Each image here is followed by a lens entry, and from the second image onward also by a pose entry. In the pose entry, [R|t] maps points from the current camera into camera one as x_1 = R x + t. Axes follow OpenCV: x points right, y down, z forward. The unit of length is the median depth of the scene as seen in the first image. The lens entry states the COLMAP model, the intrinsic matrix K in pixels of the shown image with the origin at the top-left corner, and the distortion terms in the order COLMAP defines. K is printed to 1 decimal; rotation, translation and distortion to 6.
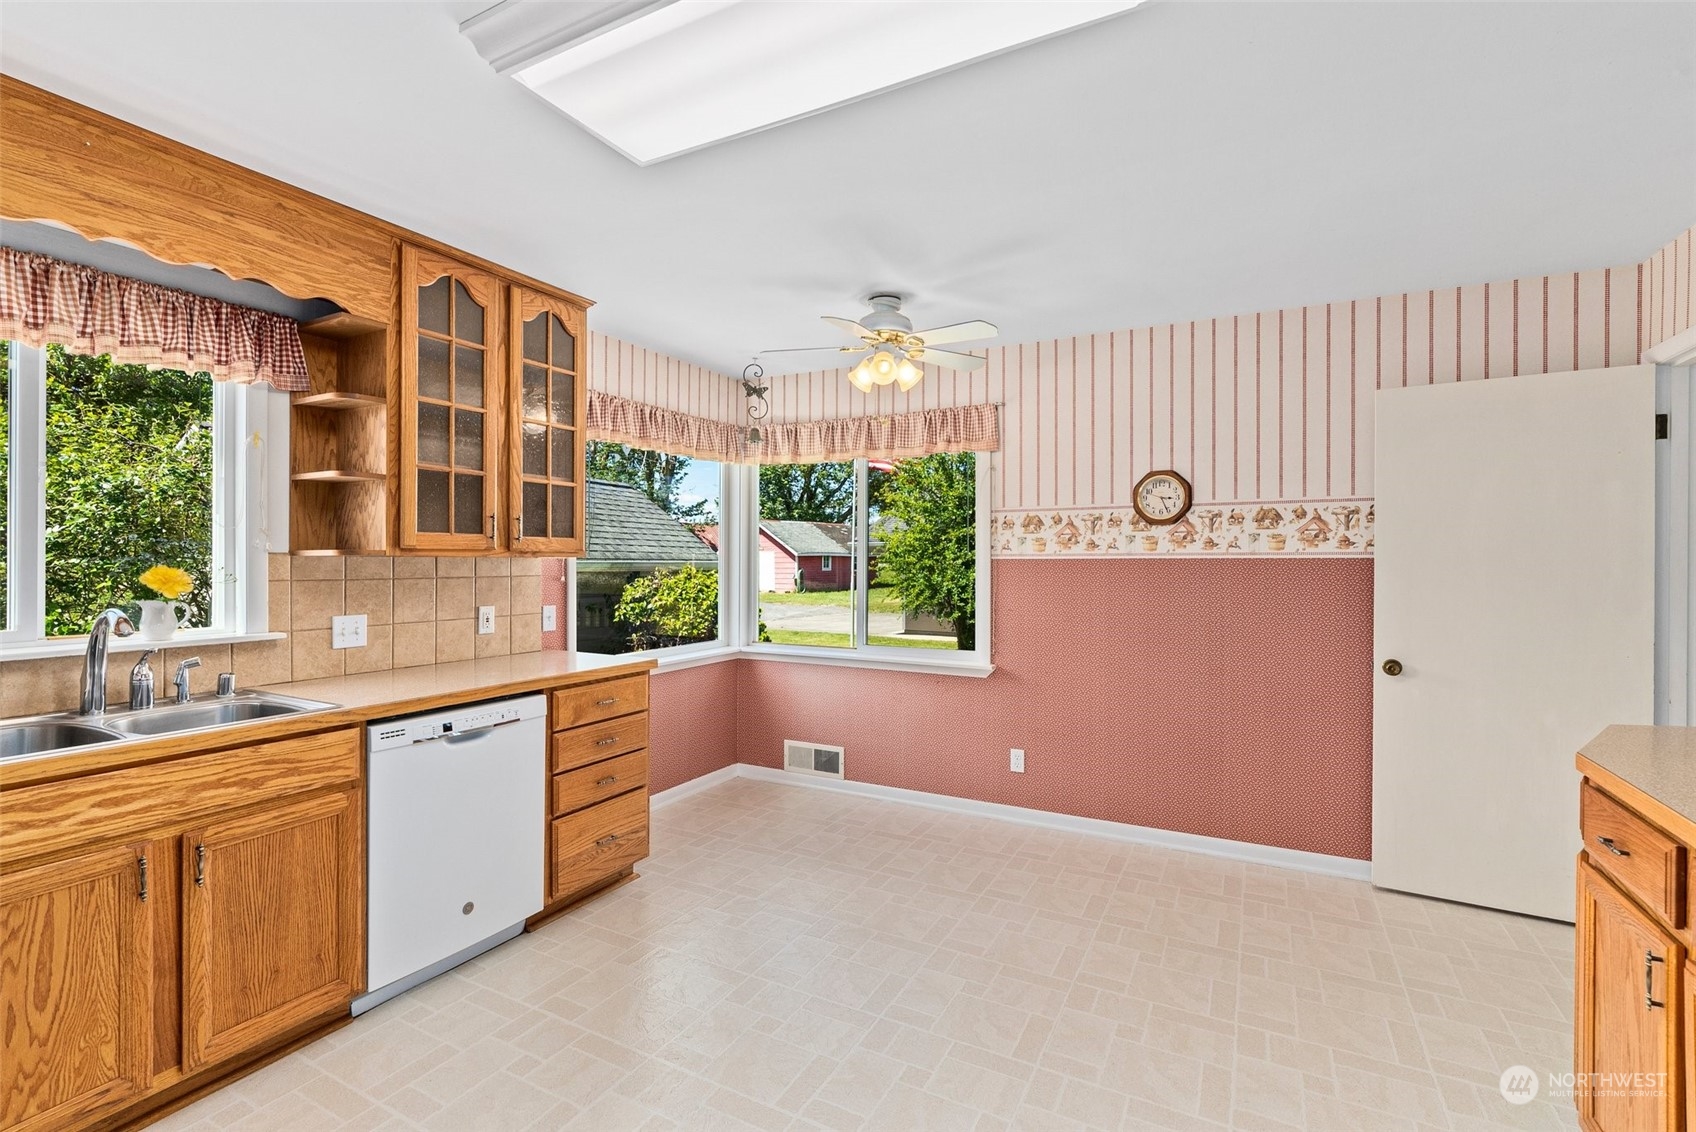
lens RADIAL K [[764.7, 0, 840.9], [0, 764.7, 559.2], [0, 0, 1]] dist [-0.021542, -0.000055]
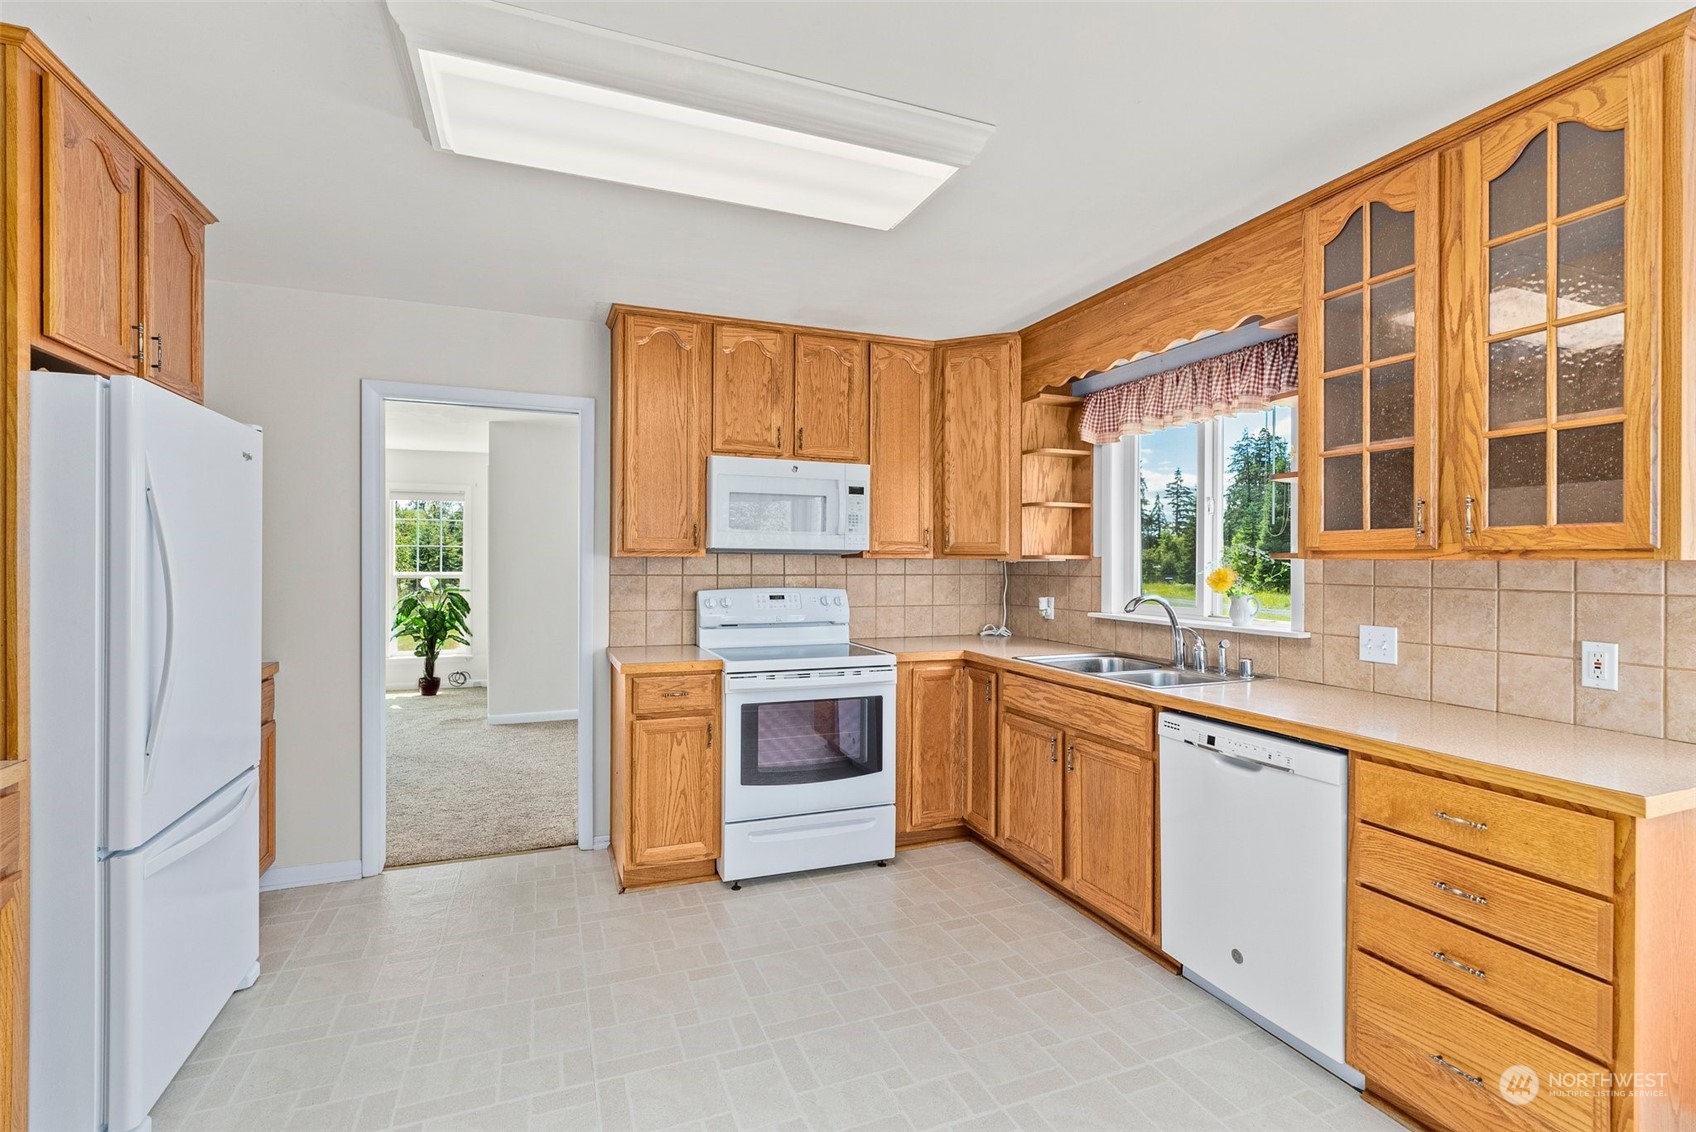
lens RADIAL K [[764.7, 0, 840.9], [0, 764.7, 559.2], [0, 0, 1]] dist [-0.021542, -0.000055]
pose [[-0.648430, -0.005623, -0.761254, 0.432438], [-0.004531, 0.999984, -0.003527, 0.001626], [0.761261, 0.001162, -0.648444, 1.091858]]
